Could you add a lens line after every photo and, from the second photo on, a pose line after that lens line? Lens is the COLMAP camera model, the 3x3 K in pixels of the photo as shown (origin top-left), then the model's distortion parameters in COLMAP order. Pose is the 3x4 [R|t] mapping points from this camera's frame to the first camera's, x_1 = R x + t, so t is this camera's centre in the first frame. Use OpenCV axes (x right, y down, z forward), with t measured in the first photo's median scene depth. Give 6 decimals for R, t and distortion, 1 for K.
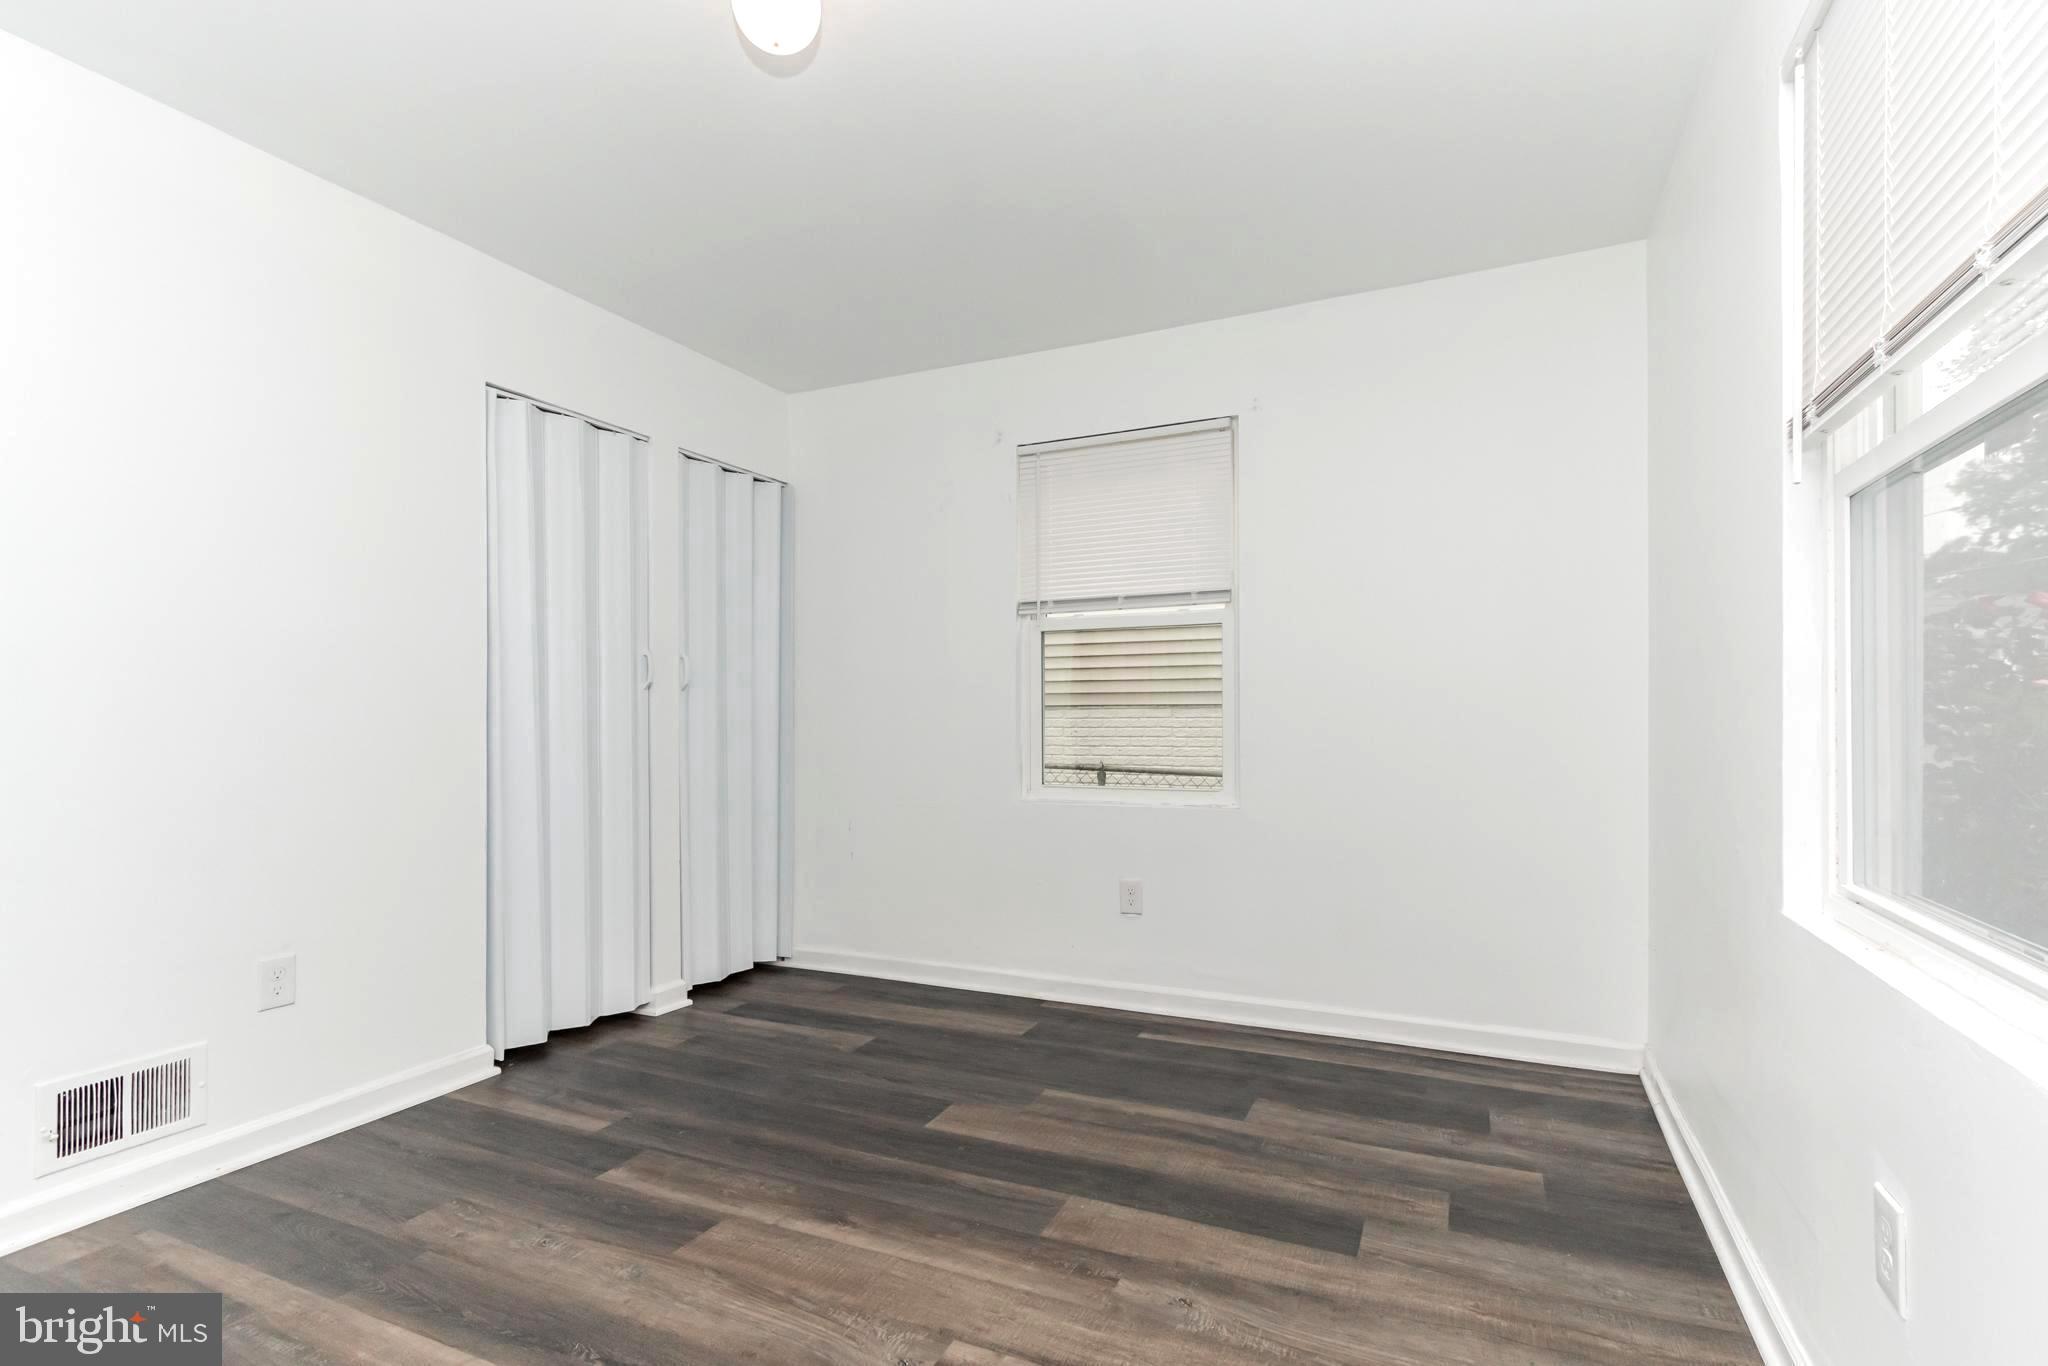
lens RADIAL K [[989.1, 0, 1011.3], [0, 989.1, 725.6], [0, 0, 1]] dist [0.003456, 0.000116]
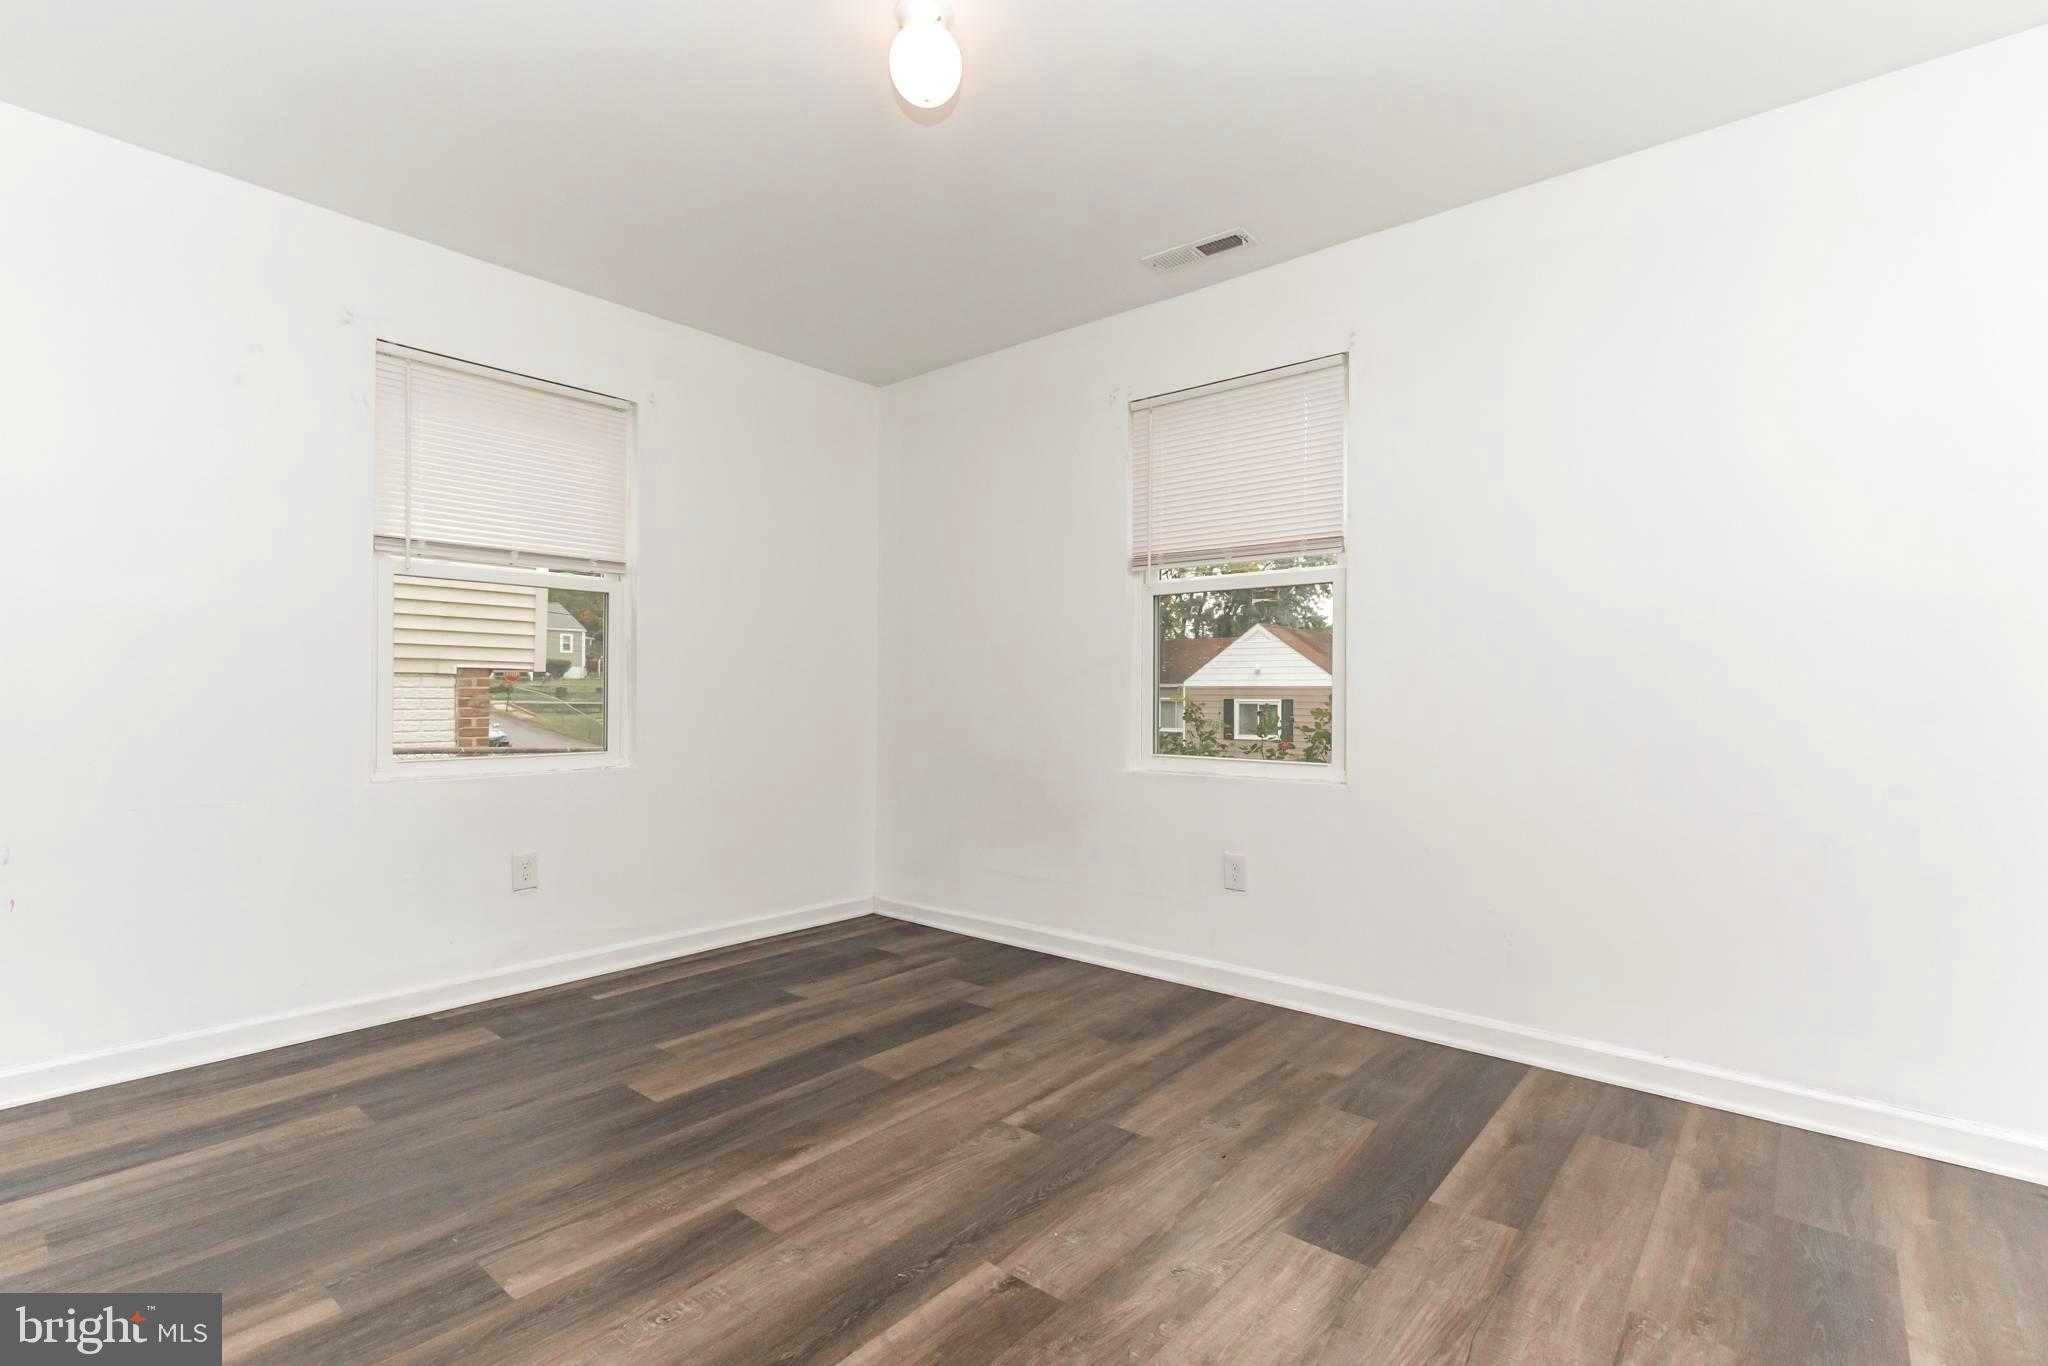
lens RADIAL K [[925.1, 0, 1111.7], [0, 925.1, 679.8], [0, 0, 1]] dist [-0.002129, -0.000019]
pose [[0.217639, 0.018082, 0.975862, -0.879722], [0.004319, 0.999801, -0.019489, 0.015647], [-0.976020, 0.008456, 0.217517, 0.373347]]
